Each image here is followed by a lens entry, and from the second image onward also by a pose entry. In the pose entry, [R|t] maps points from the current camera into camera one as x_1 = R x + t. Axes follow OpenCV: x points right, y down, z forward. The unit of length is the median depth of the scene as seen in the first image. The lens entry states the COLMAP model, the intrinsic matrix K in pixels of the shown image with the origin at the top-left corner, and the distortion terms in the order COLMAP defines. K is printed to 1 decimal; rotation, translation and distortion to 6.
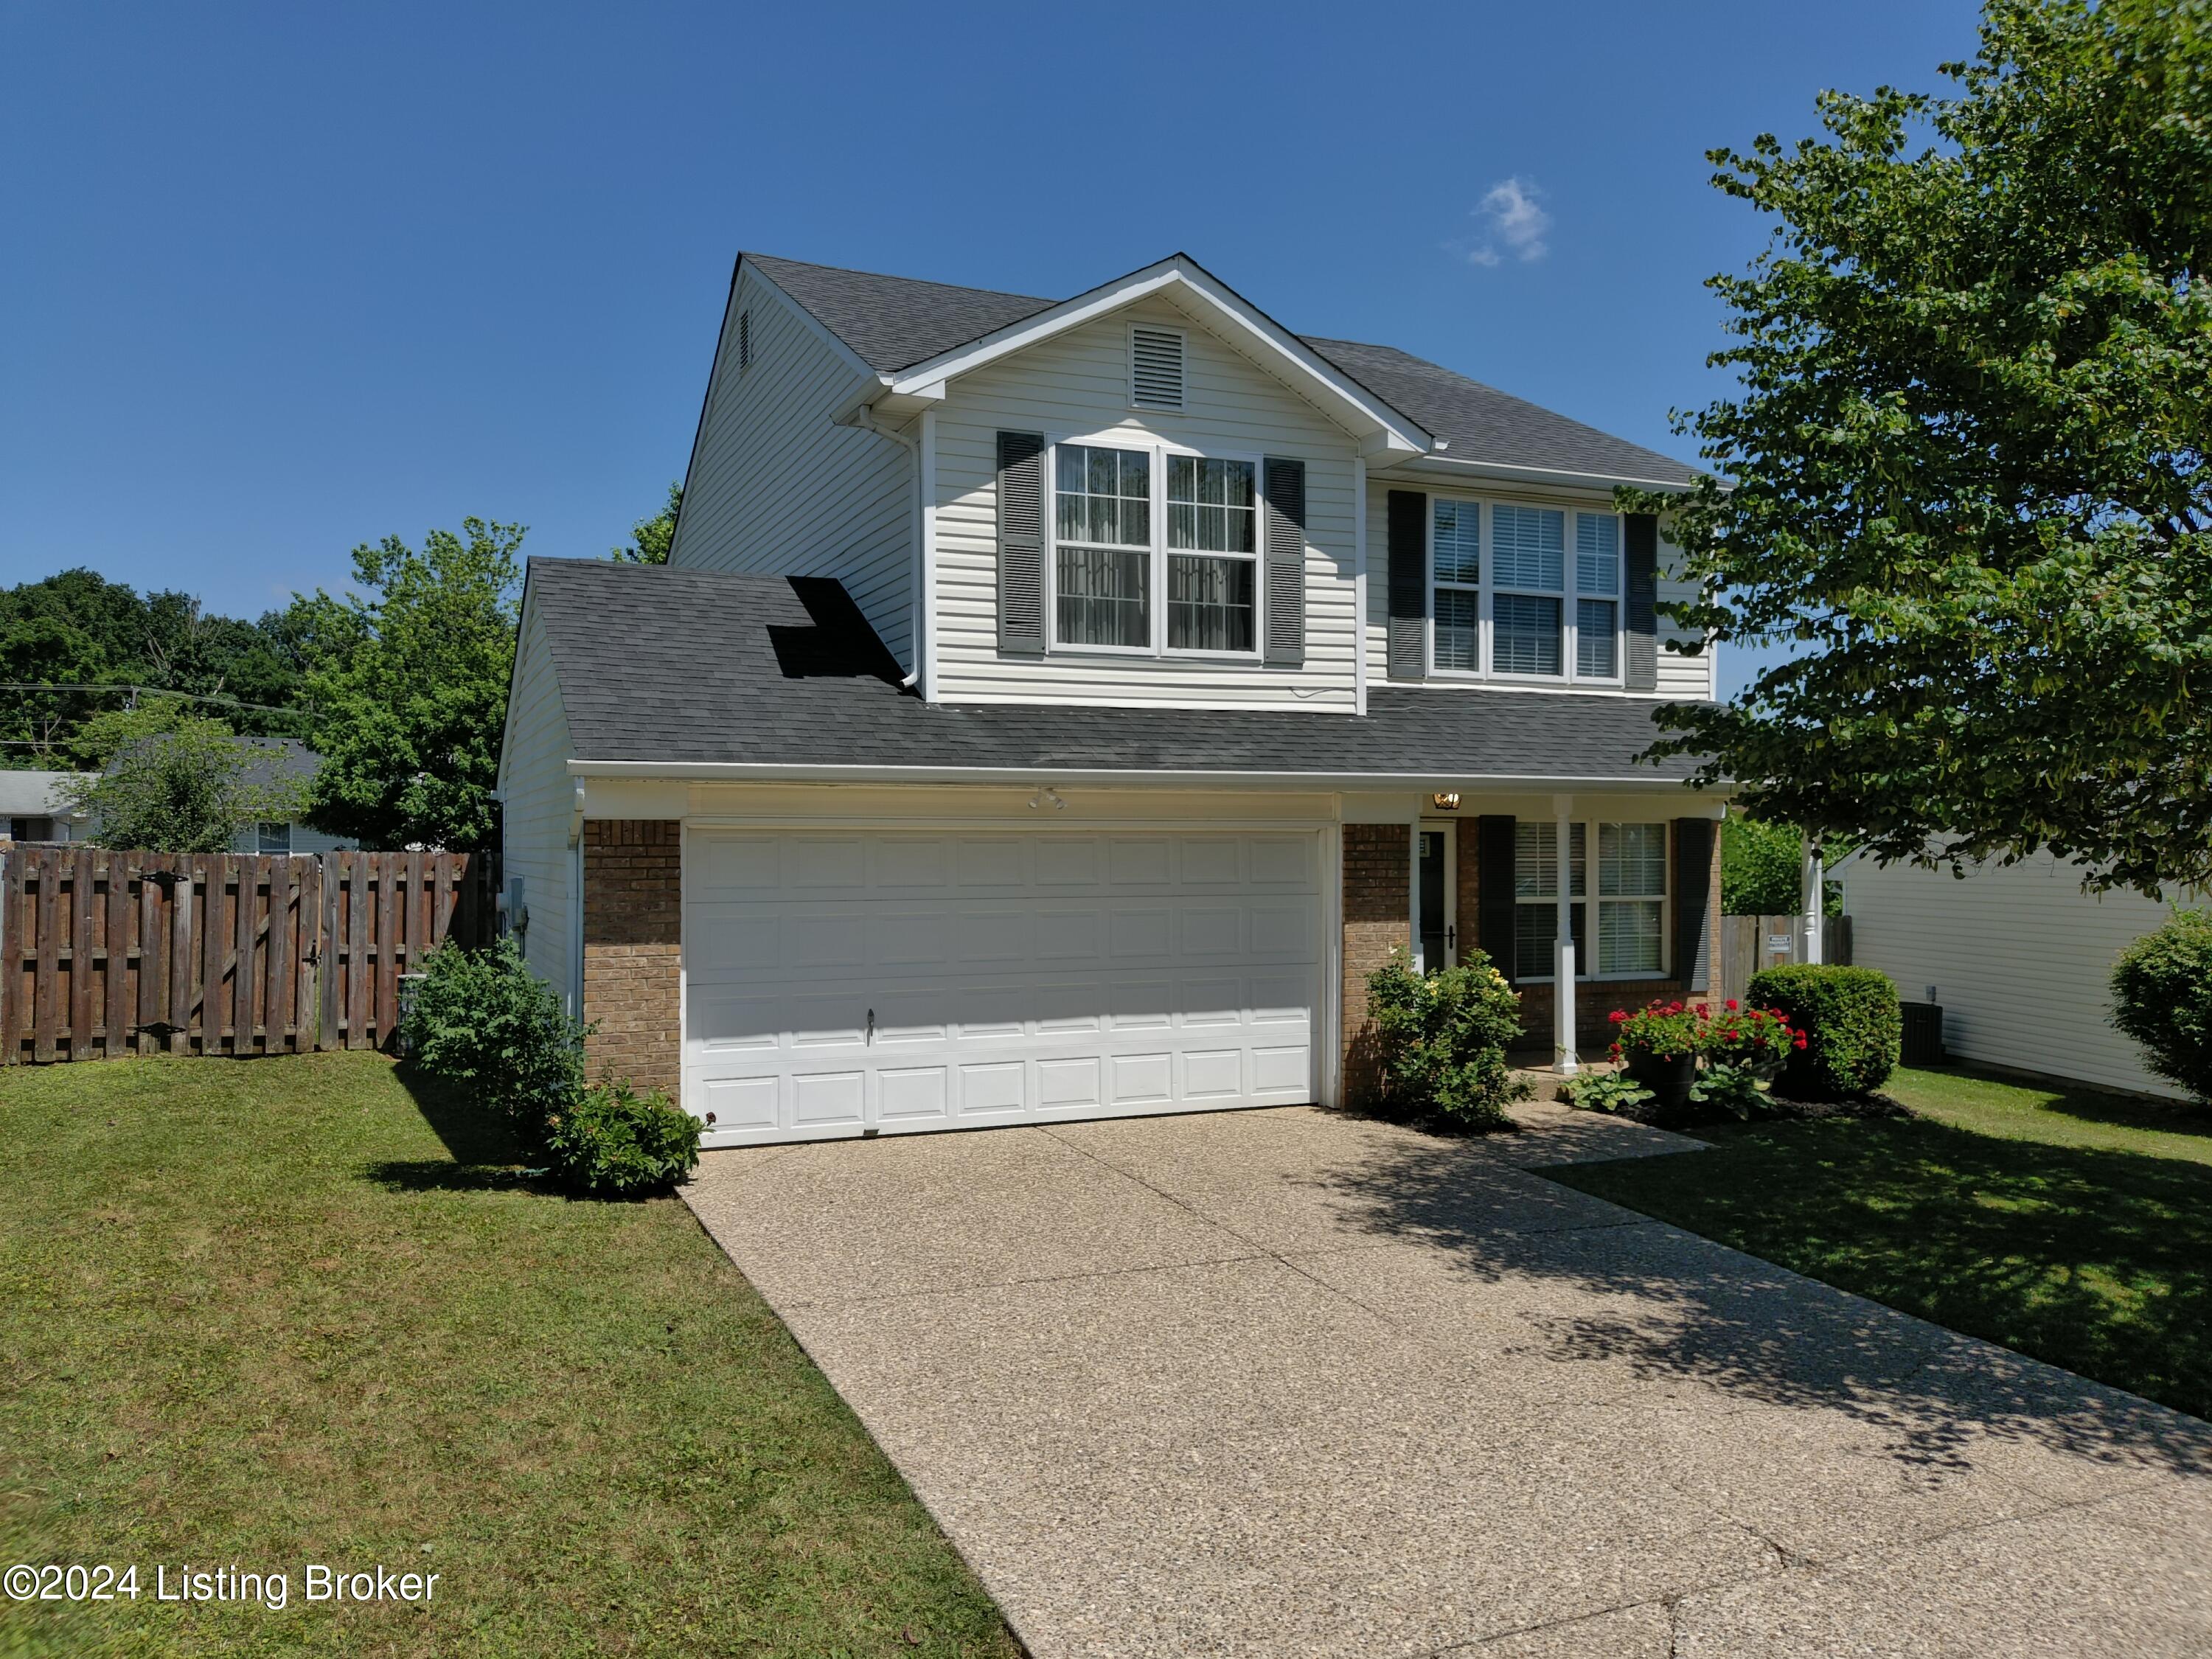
lens RADIAL K [[1645.4, 0, 1109.2], [0, 1645.4, 838.9], [0, 0, 1]] dist [0.119762, -0.196372]
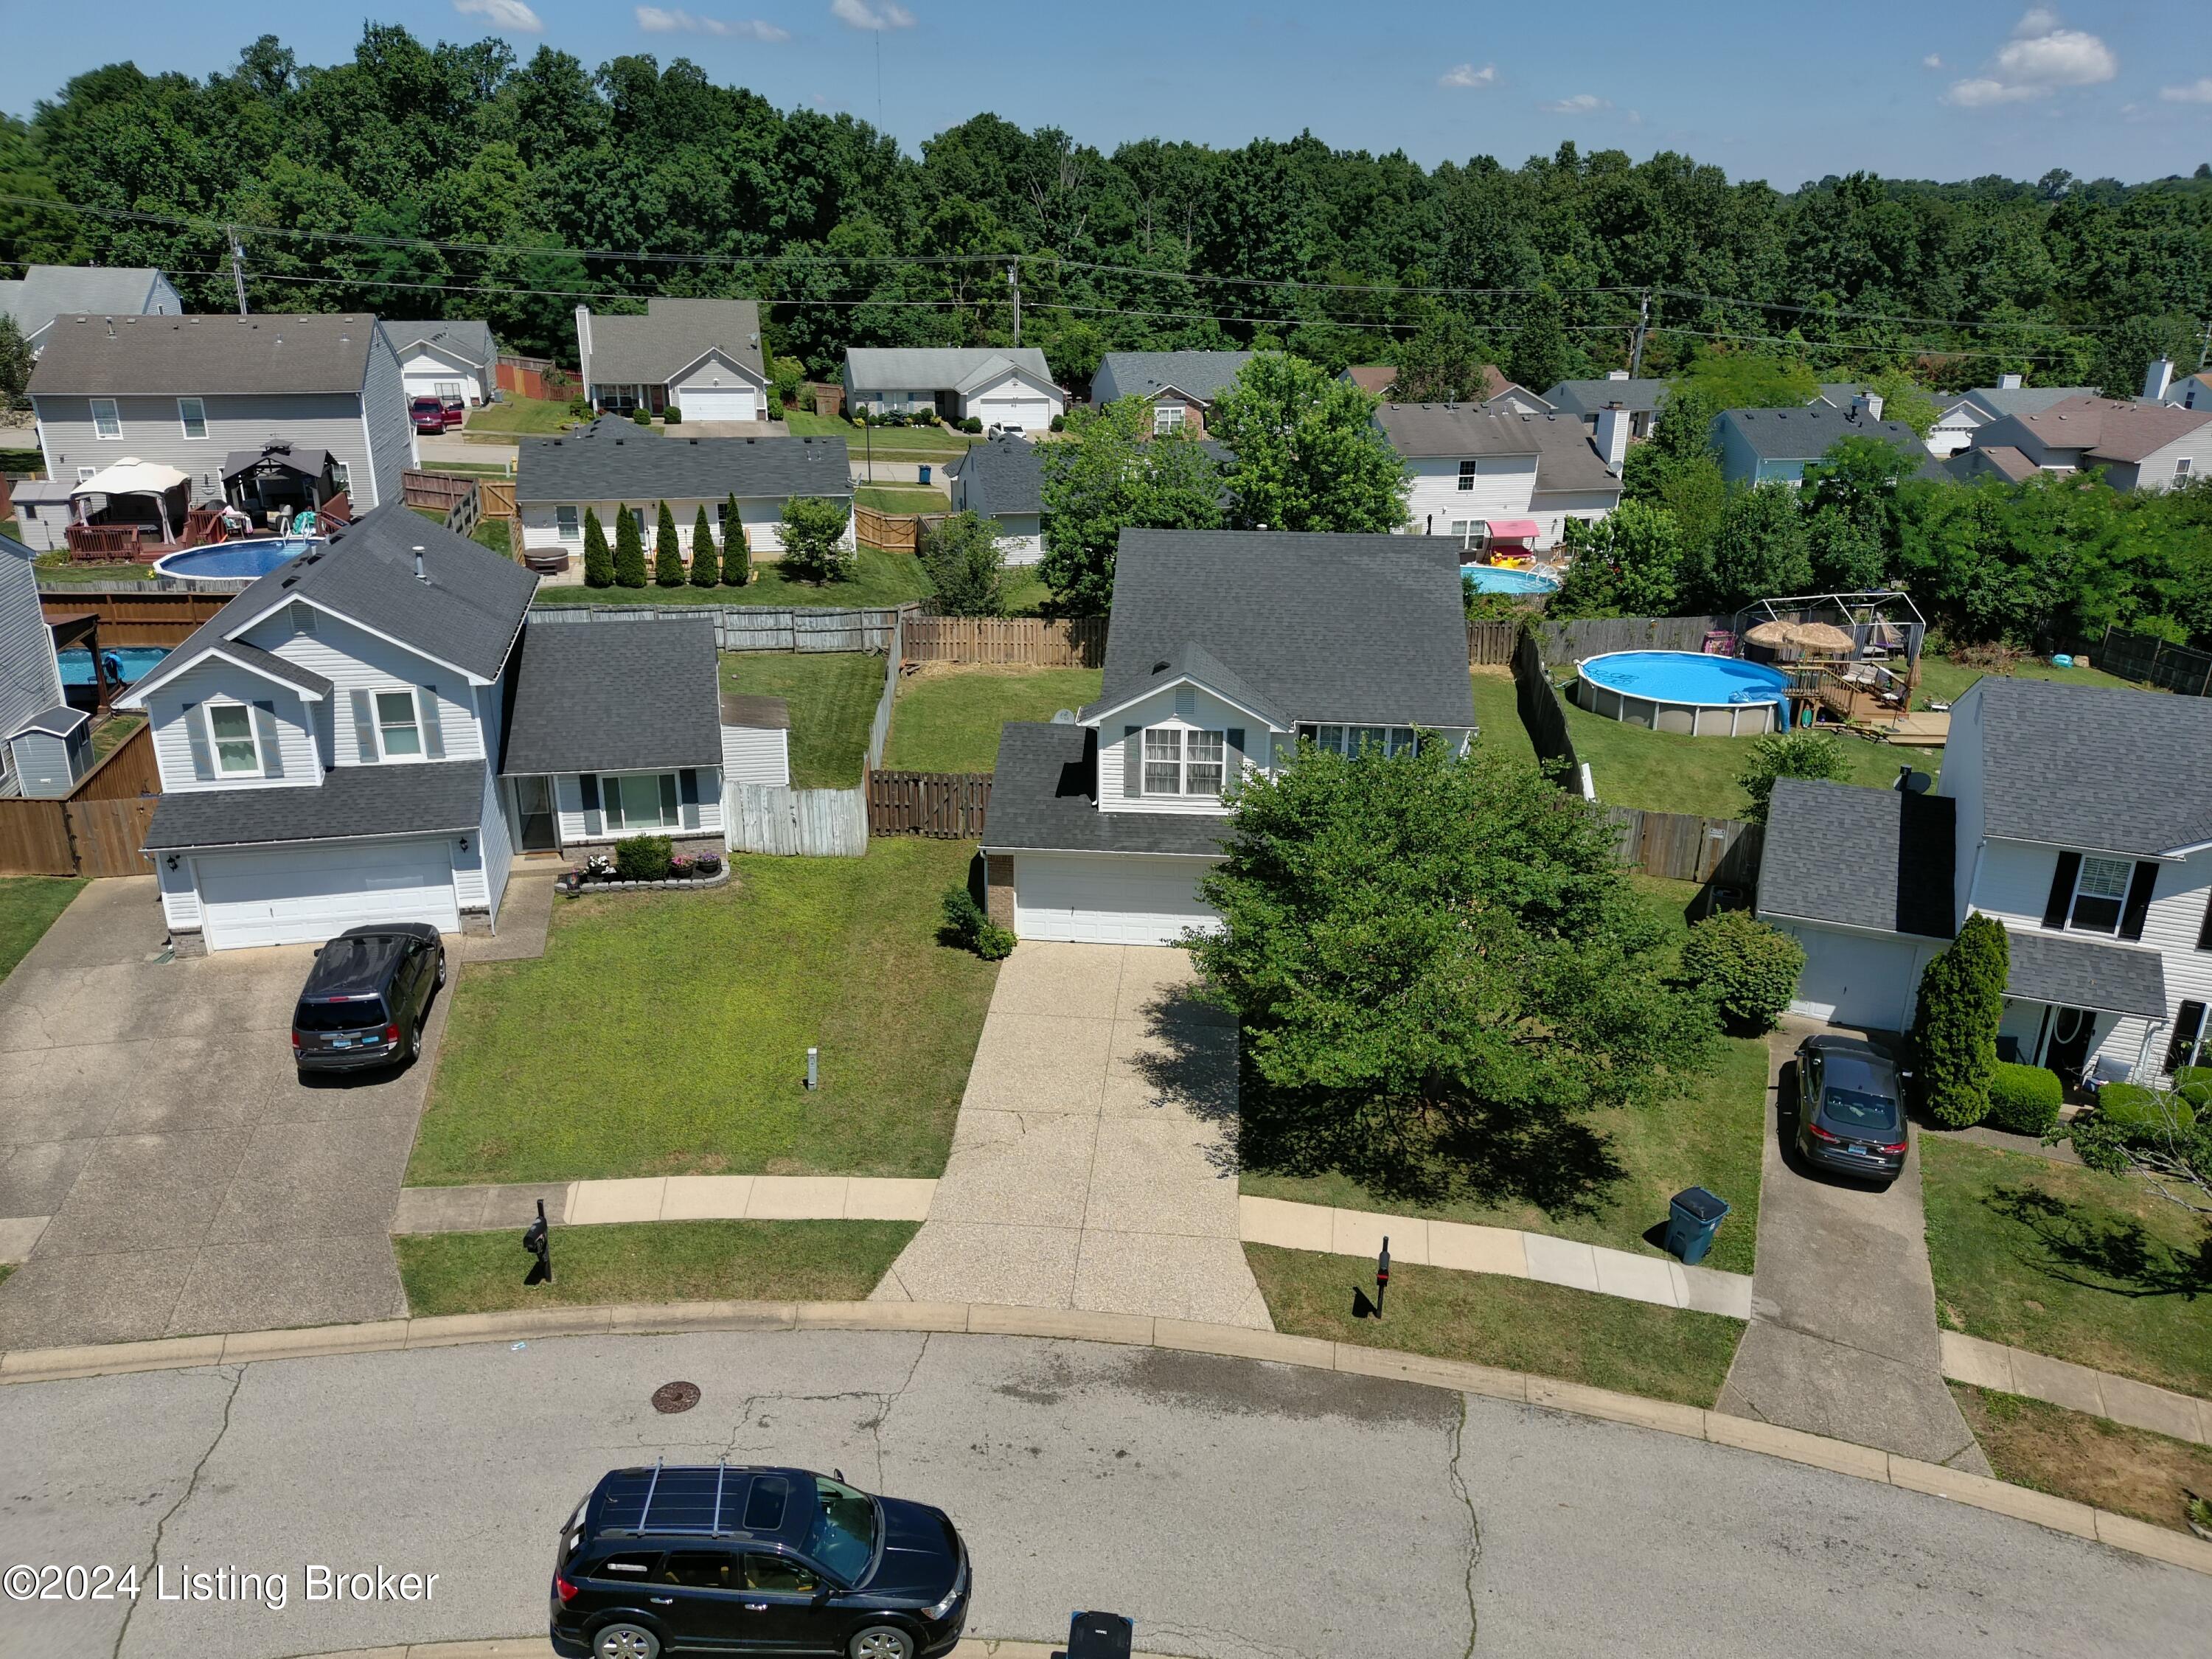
lens RADIAL K [[1645.4, 0, 1109.2], [0, 1645.4, 838.9], [0, 0, 1]] dist [0.119762, -0.196372]
pose [[0.875519, 0.181419, -0.447833, 1.210800], [-0.010095, 0.933502, 0.358429, -1.065305], [0.483079, -0.309290, 0.819130, -1.427407]]
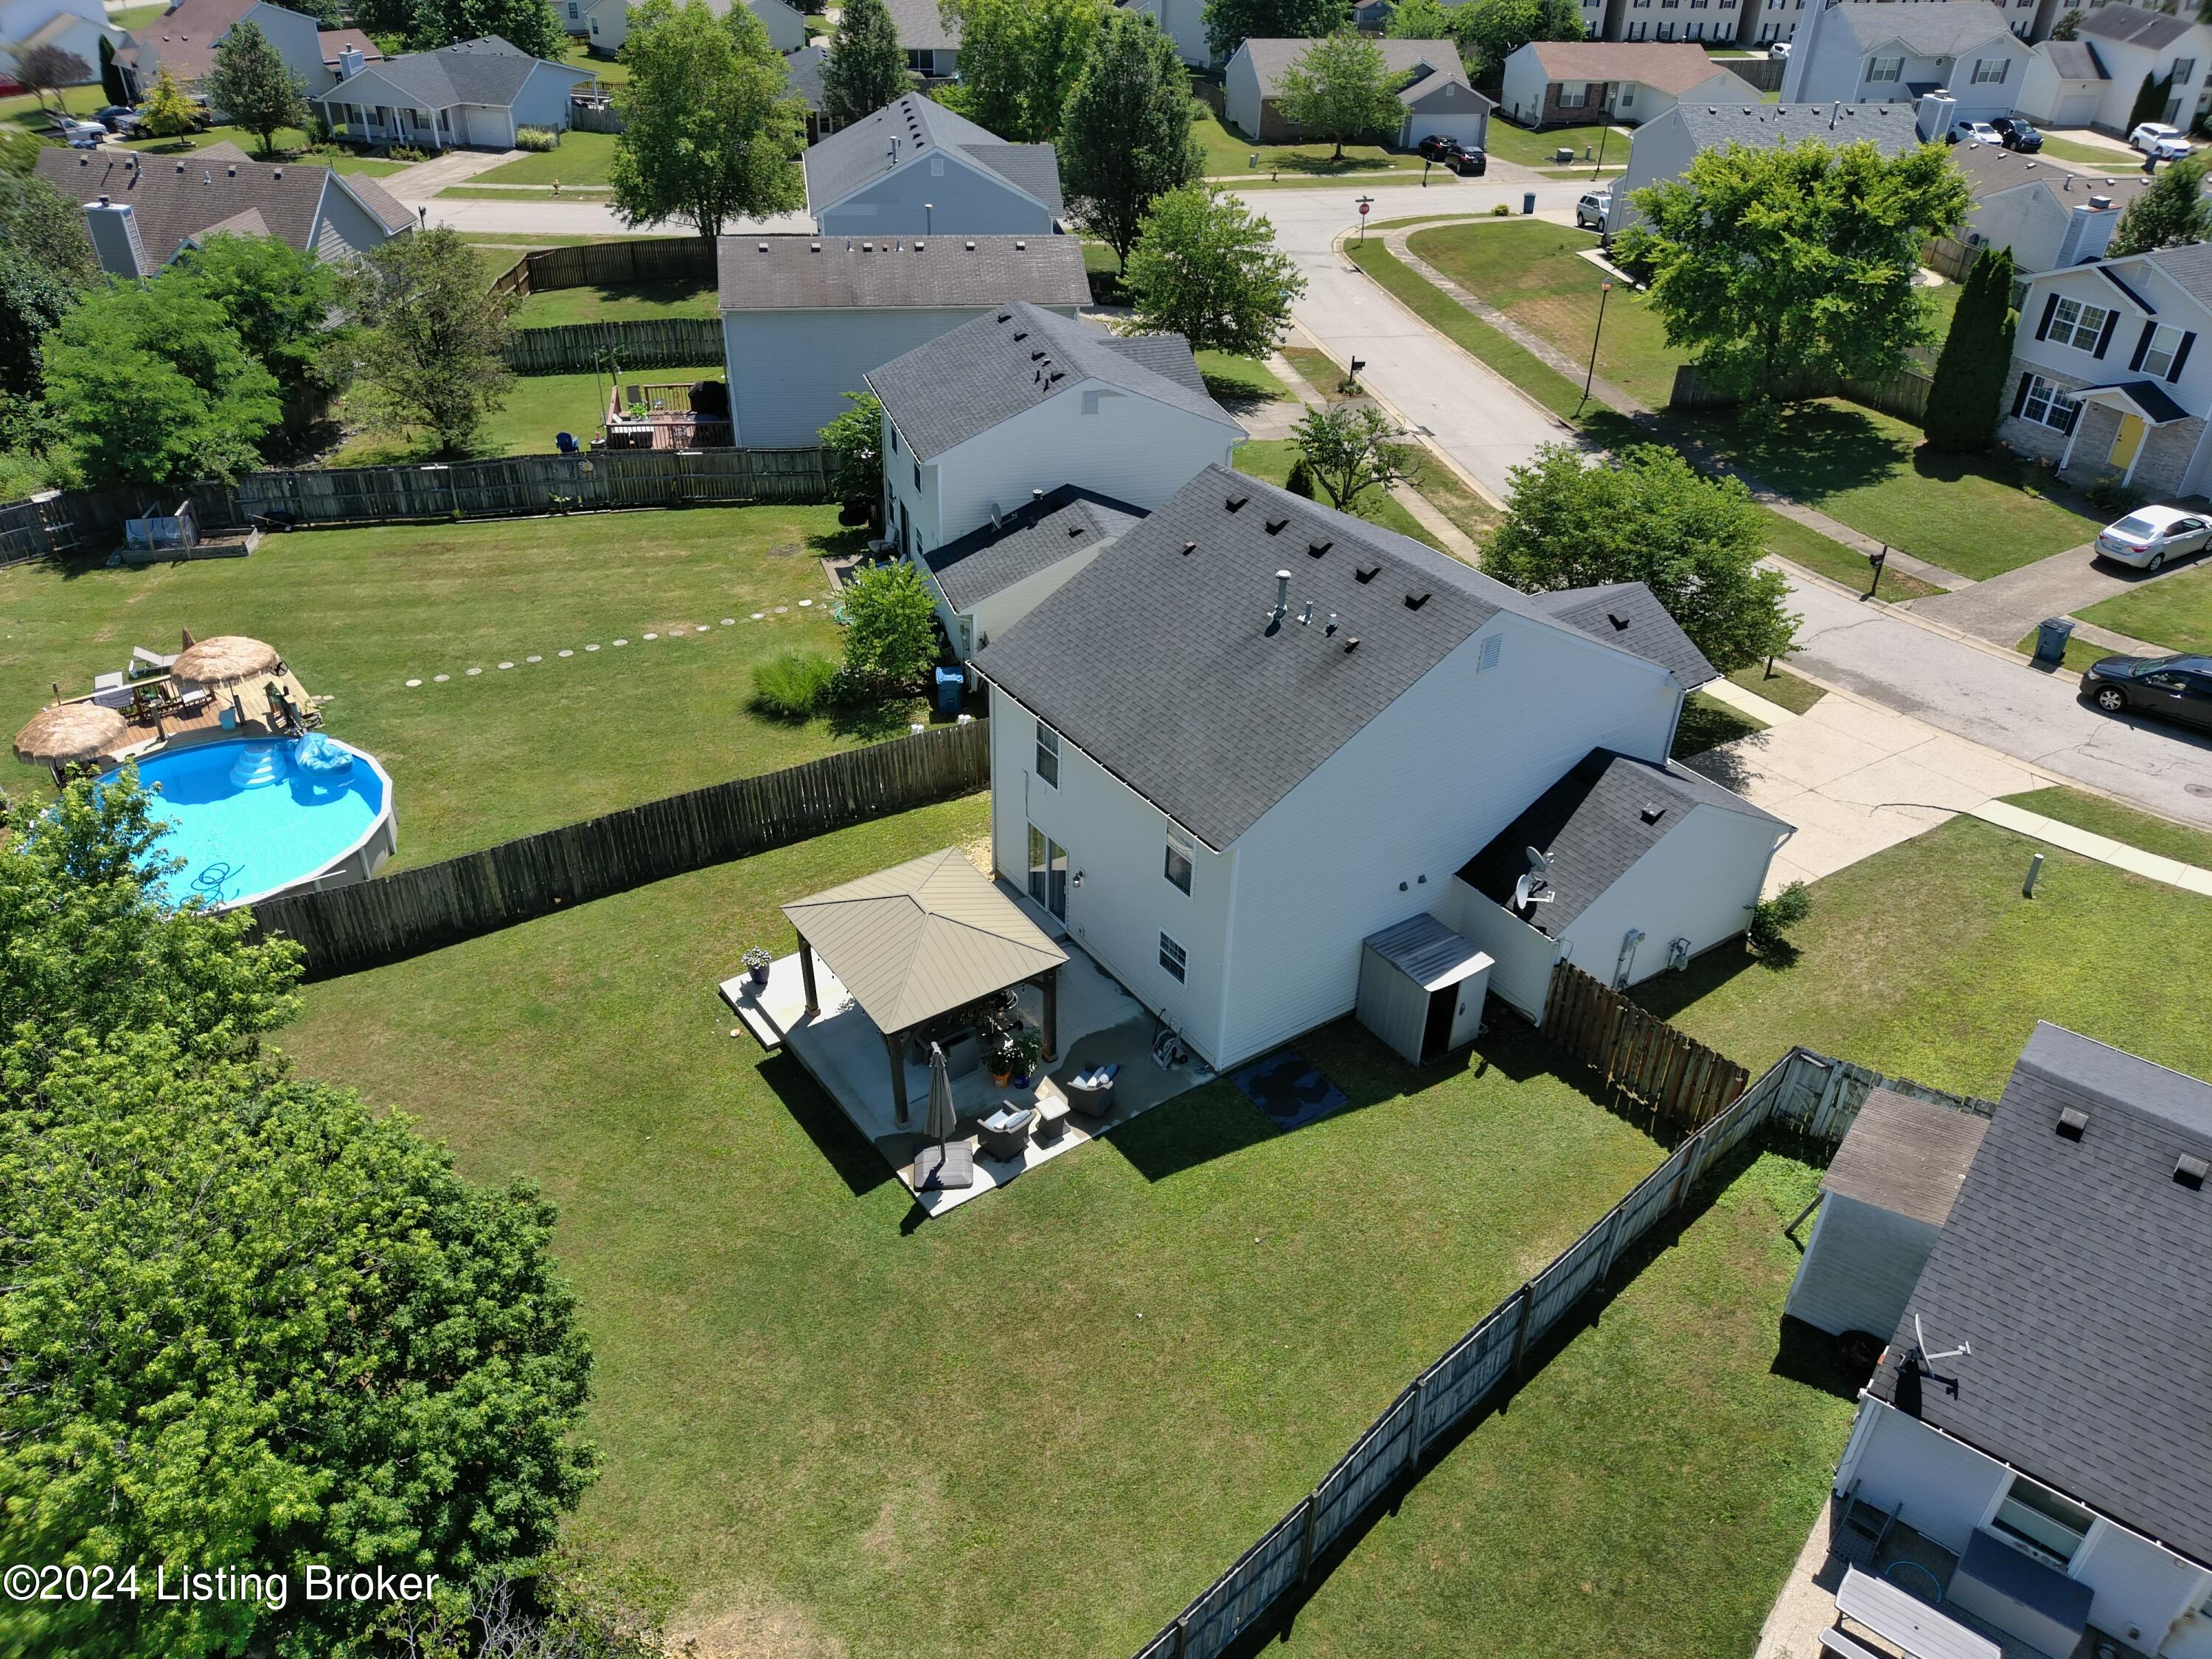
lens RADIAL K [[1645.4, 0, 1109.2], [0, 1645.4, 838.9], [0, 0, 1]] dist [0.119762, -0.196372]
pose [[-0.198171, -0.543053, 0.815979, -2.191778], [-0.030990, 0.835544, 0.548548, -1.437732], [-0.979677, 0.083419, -0.182410, 2.322510]]
